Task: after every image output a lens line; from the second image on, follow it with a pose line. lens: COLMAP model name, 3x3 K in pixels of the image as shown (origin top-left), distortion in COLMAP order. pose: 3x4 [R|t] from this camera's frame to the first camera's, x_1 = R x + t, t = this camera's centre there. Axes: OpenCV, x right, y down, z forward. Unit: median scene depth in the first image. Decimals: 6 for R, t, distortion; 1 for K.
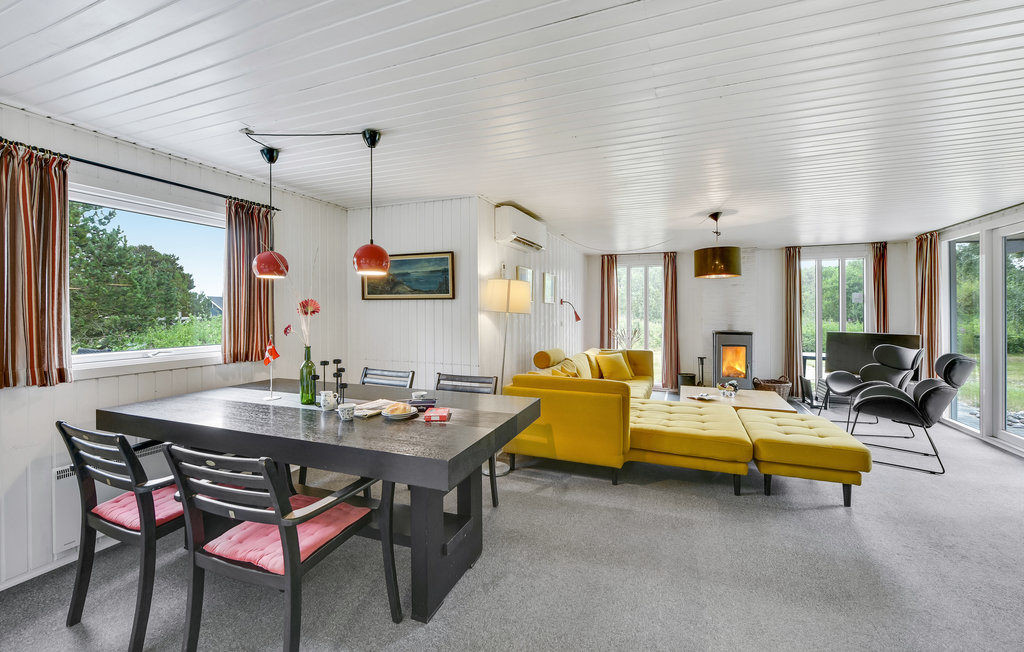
lens RADIAL K [[413.3, 0, 519.5], [0, 413.3, 308.6], [0, 0, 1]] dist [-0.007215, -0.000168]
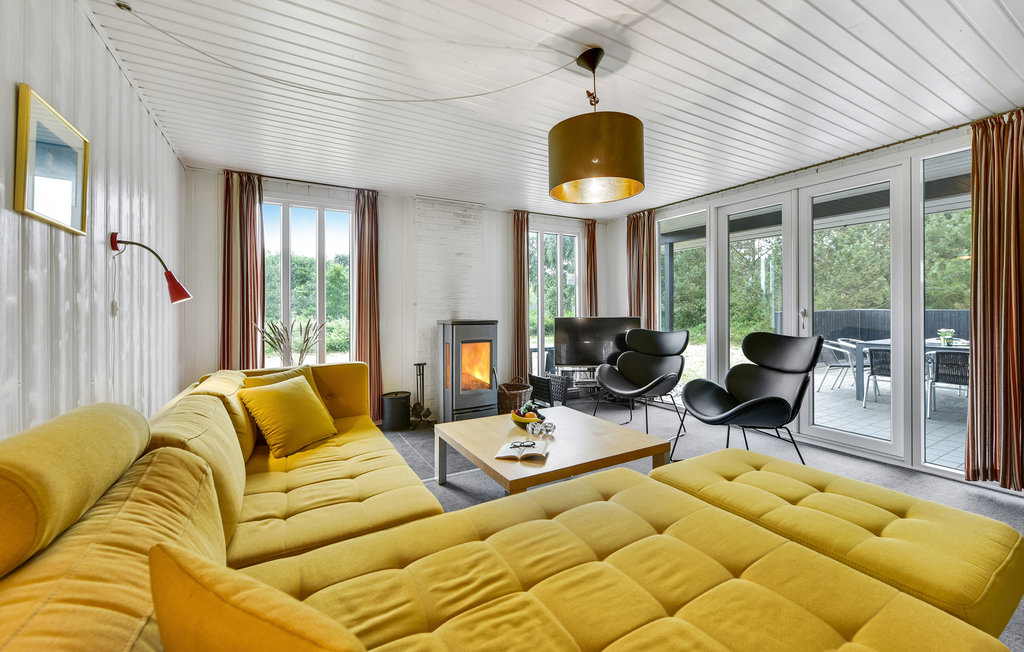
lens RADIAL K [[413.3, 0, 519.5], [0, 413.3, 308.6], [0, 0, 1]] dist [-0.007215, -0.000168]
pose [[0.622091, -0.003314, 0.782938, 0.069622], [0.000598, 0.999993, 0.003758, 0.053458], [-0.782945, -0.001870, 0.622088, 0.817359]]
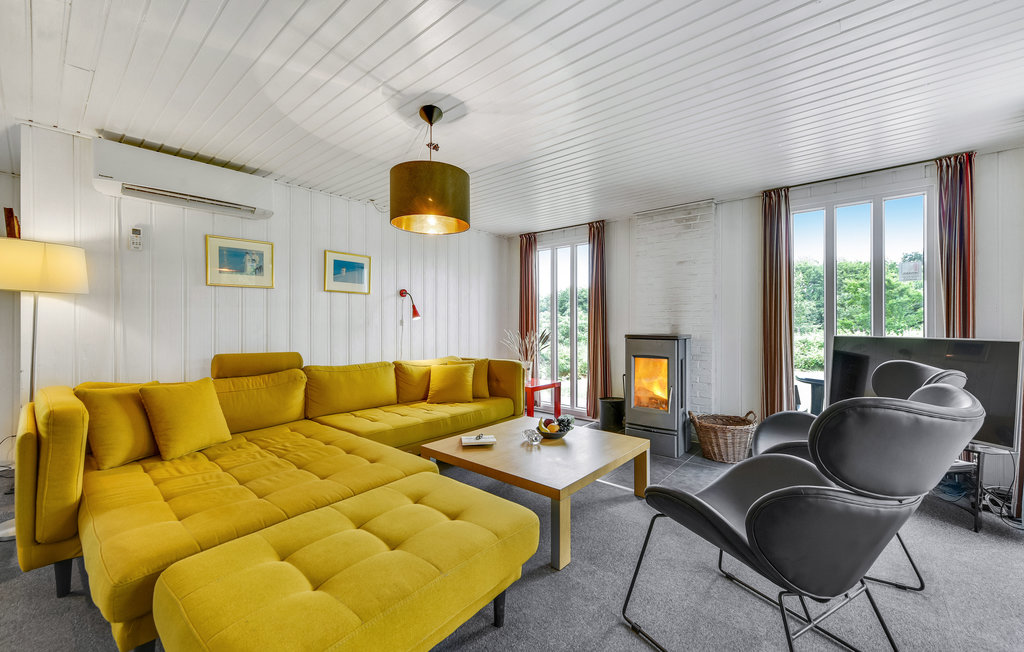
lens RADIAL K [[403.5, 0, 511.8], [0, 403.5, 319.4], [0, 0, 1]] dist [0.011345, 0.000253]
pose [[0.948219, -0.004939, -0.317579, 0.787470], [0.004045, 0.999986, -0.003476, 0.052419], [0.317592, 0.002012, 0.948225, 0.547291]]
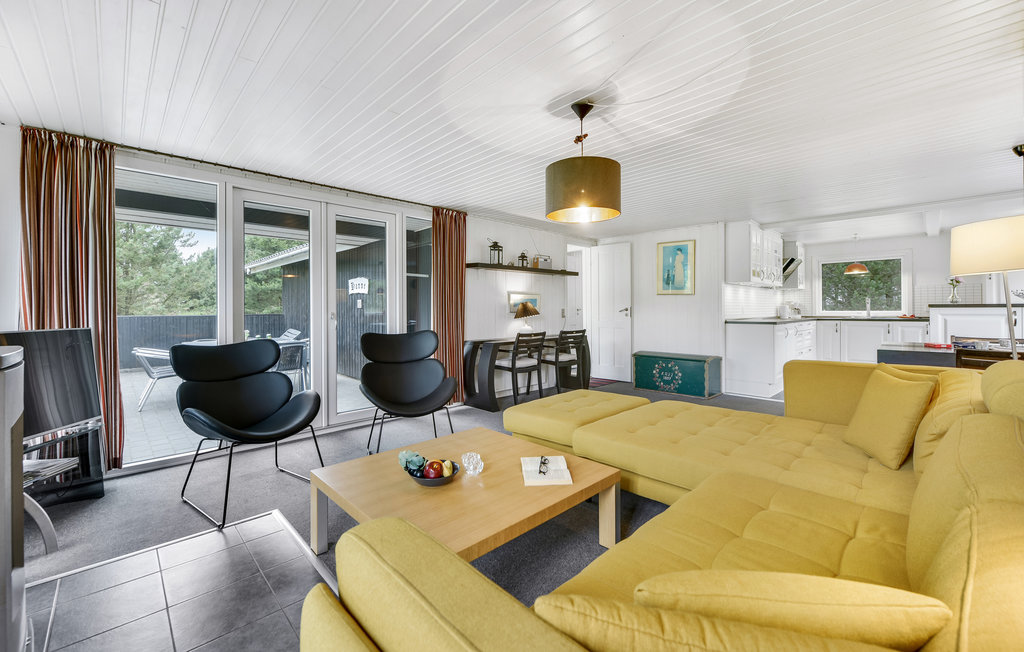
lens RADIAL K [[415.7, 0, 510.7], [0, 415.7, 311.4], [0, 0, 1]] dist [-0.008241, -0.000040]
pose [[-0.910846, 0.005623, 0.412708, 0.346985], [0.005560, 0.999984, -0.001353, 0.059956], [-0.412709, 0.001062, -0.910862, 1.646948]]
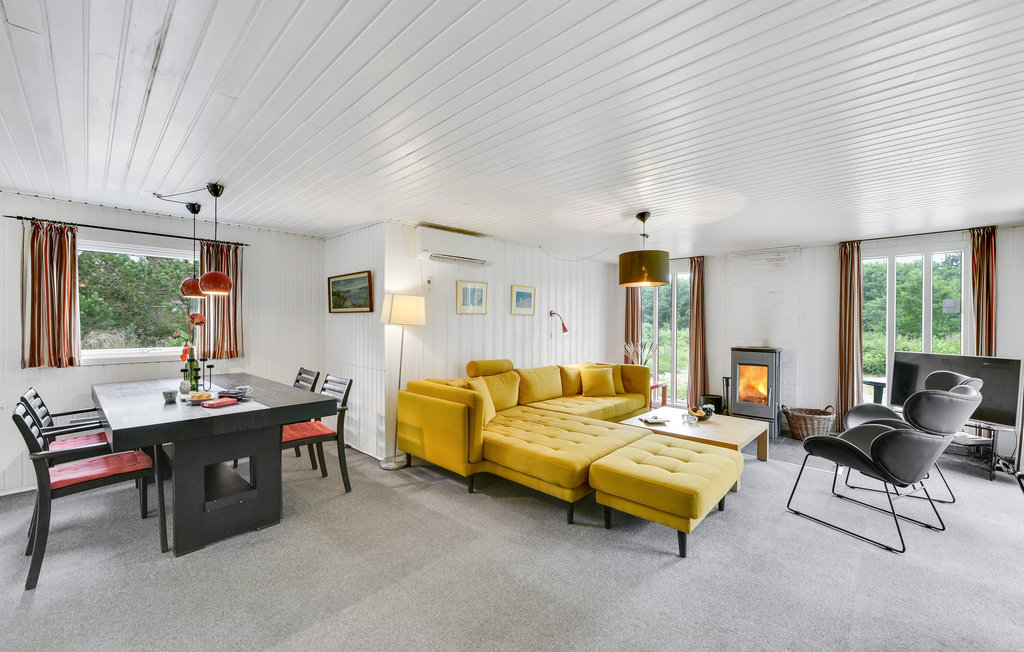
lens RADIAL K [[407.4, 0, 514.7], [0, 407.4, 321.1], [0, 0, 1]] dist [-0.002797, -0.000787]
pose [[0.930927, 0.002077, -0.365200, 0.566448], [-0.001202, 0.999996, 0.002624, -0.001013], [0.365204, -0.002003, 0.930925, 0.082009]]
